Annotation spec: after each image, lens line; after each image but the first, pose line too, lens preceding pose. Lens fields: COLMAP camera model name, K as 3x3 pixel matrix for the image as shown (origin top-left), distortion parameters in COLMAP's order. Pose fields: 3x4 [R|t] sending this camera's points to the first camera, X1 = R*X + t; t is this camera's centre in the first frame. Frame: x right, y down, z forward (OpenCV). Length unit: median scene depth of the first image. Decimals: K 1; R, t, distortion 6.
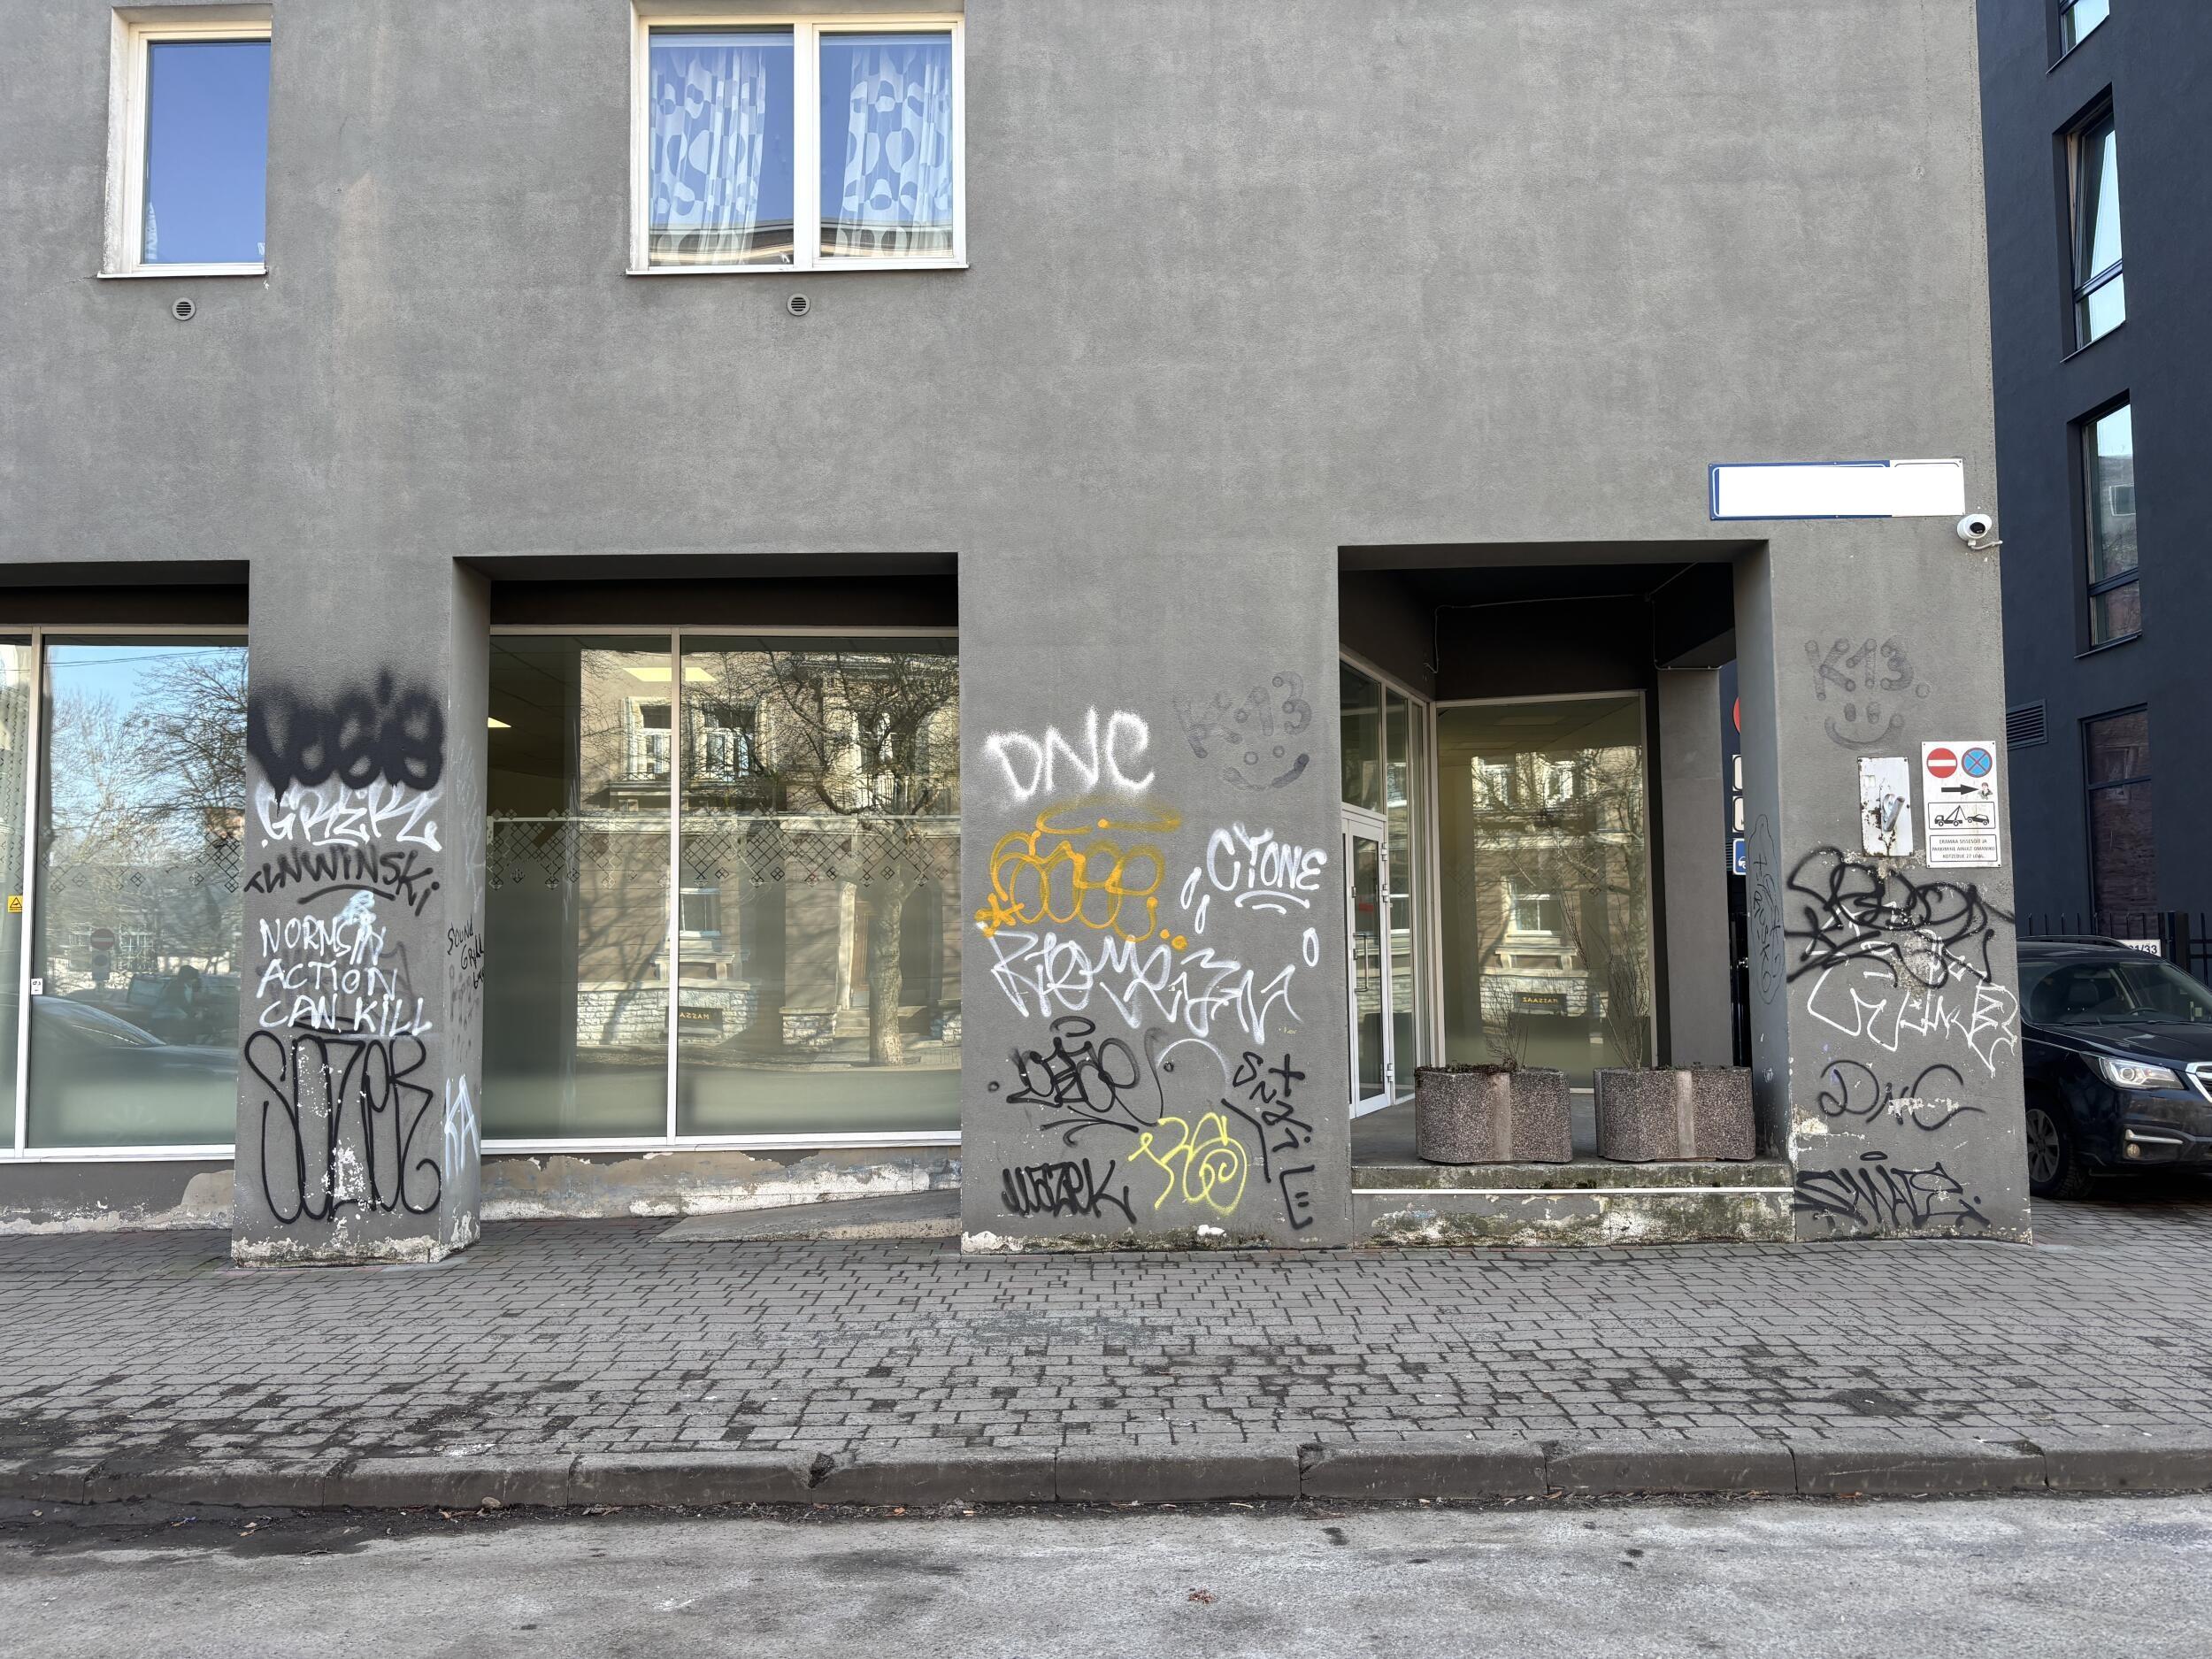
lens RADIAL K [[1684.4, 0, 1106.0], [0, 1684.4, 832.0], [0, 0, 1]] dist [0.027638, -0.016626]
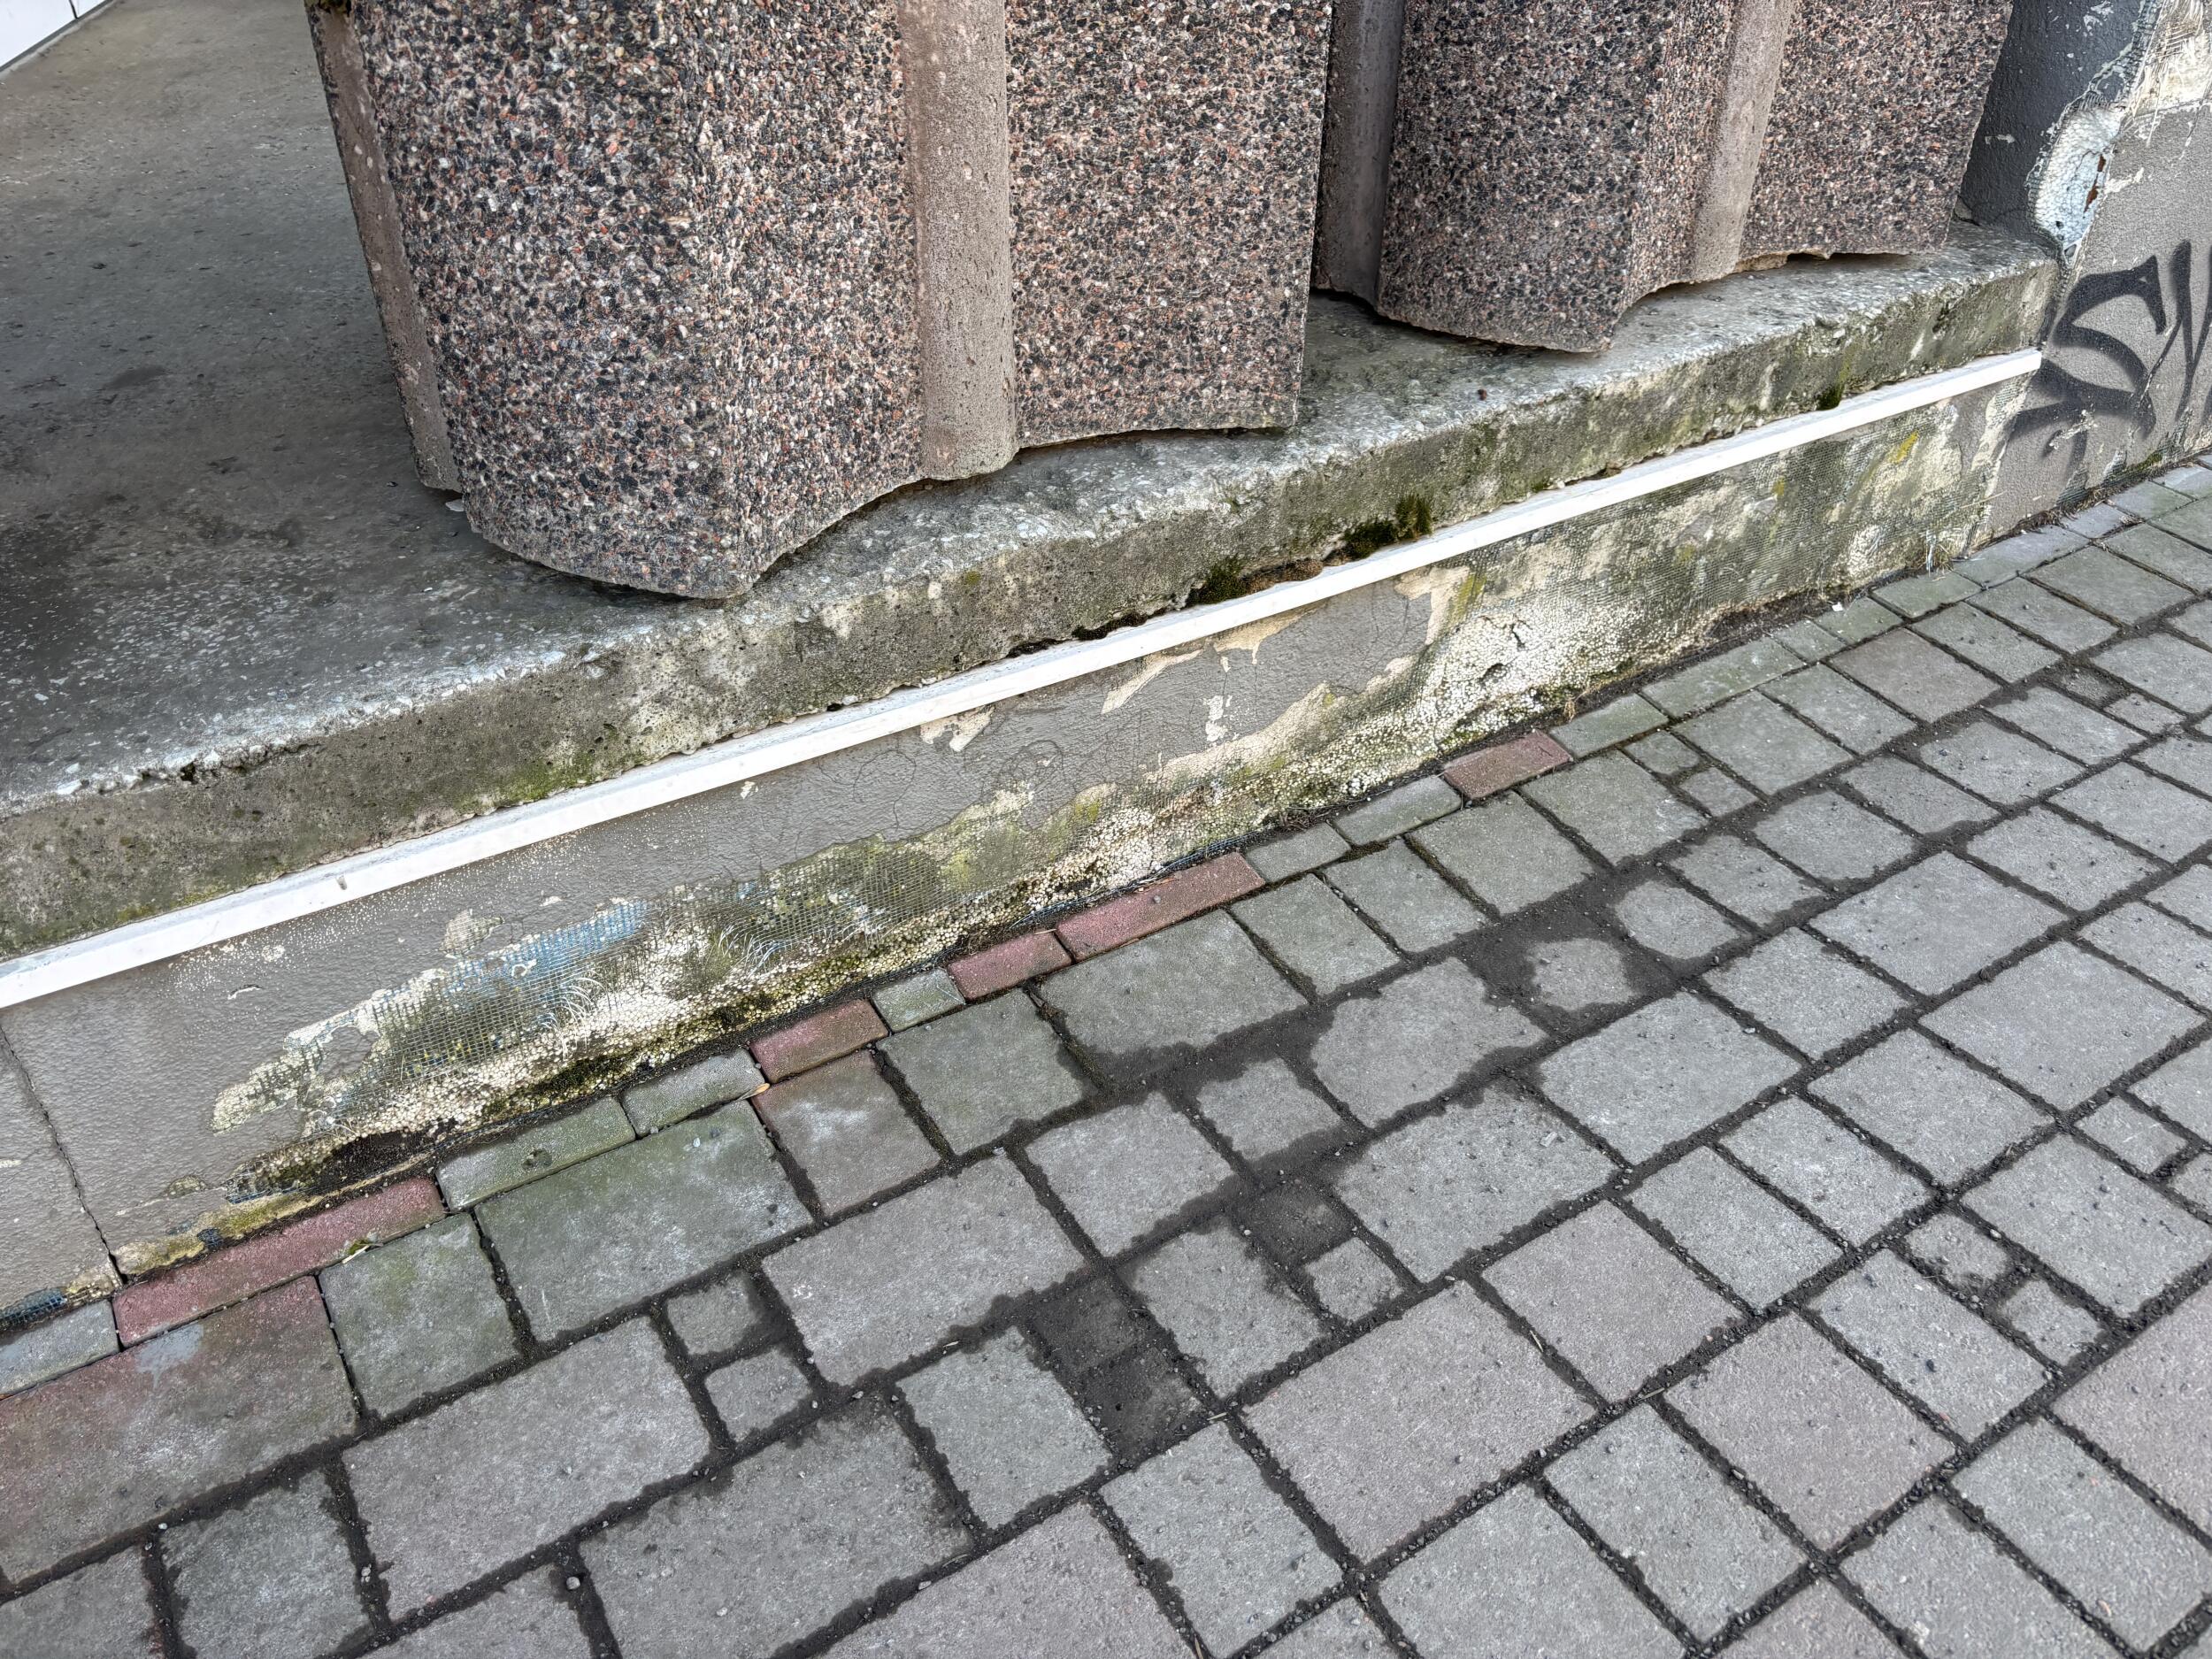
lens RADIAL K [[1684.4, 0, 1106.4], [0, 1684.4, 827.8], [0, 0, 1]] dist [0.027638, -0.016626]
pose [[0.846468, -0.294649, 0.443479, 0.164326], [-0.062079, 0.772622, 0.631824, 0.117563], [-0.528808, -0.562350, 0.635708, 0.879149]]
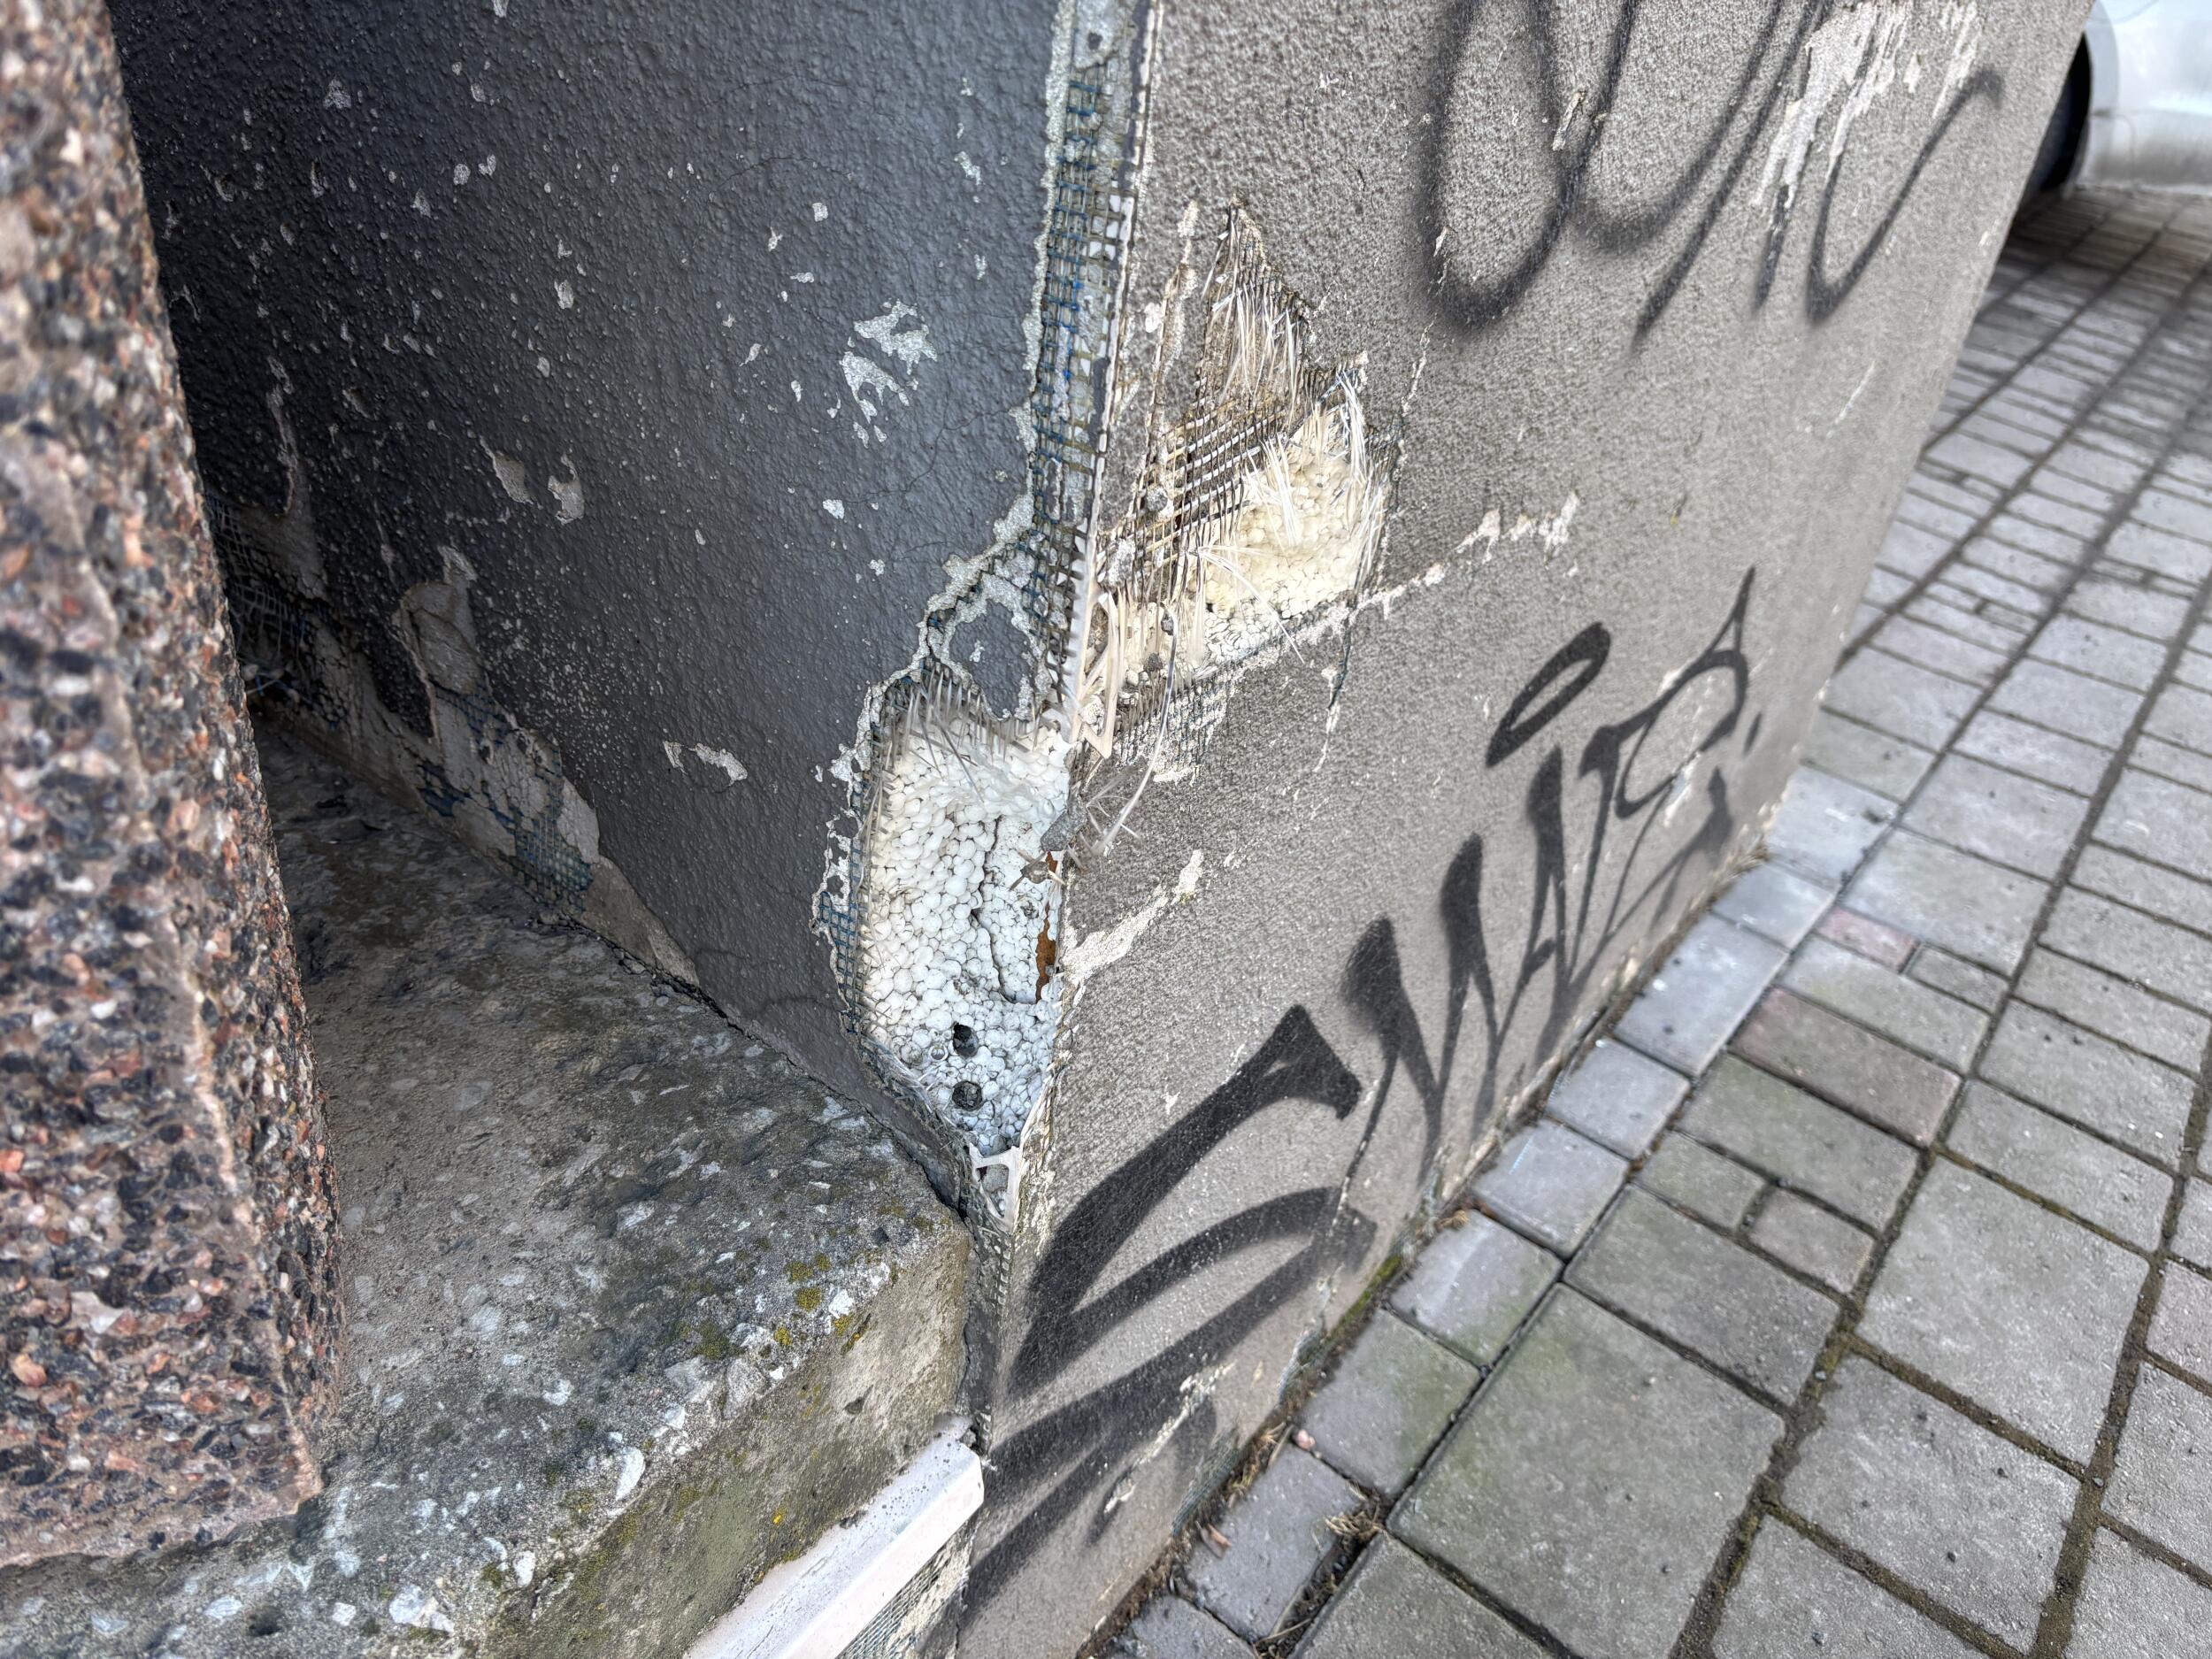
lens RADIAL K [[1684.4, 0, 1102.1], [0, 1684.4, 833.3], [0, 0, 1]] dist [0.027638, -0.016626]
pose [[0.603152, -0.372890, 0.705097, 0.366828], [-0.174263, 0.801033, 0.572694, 0.149493], [-0.778358, -0.468294, 0.418163, 0.979171]]
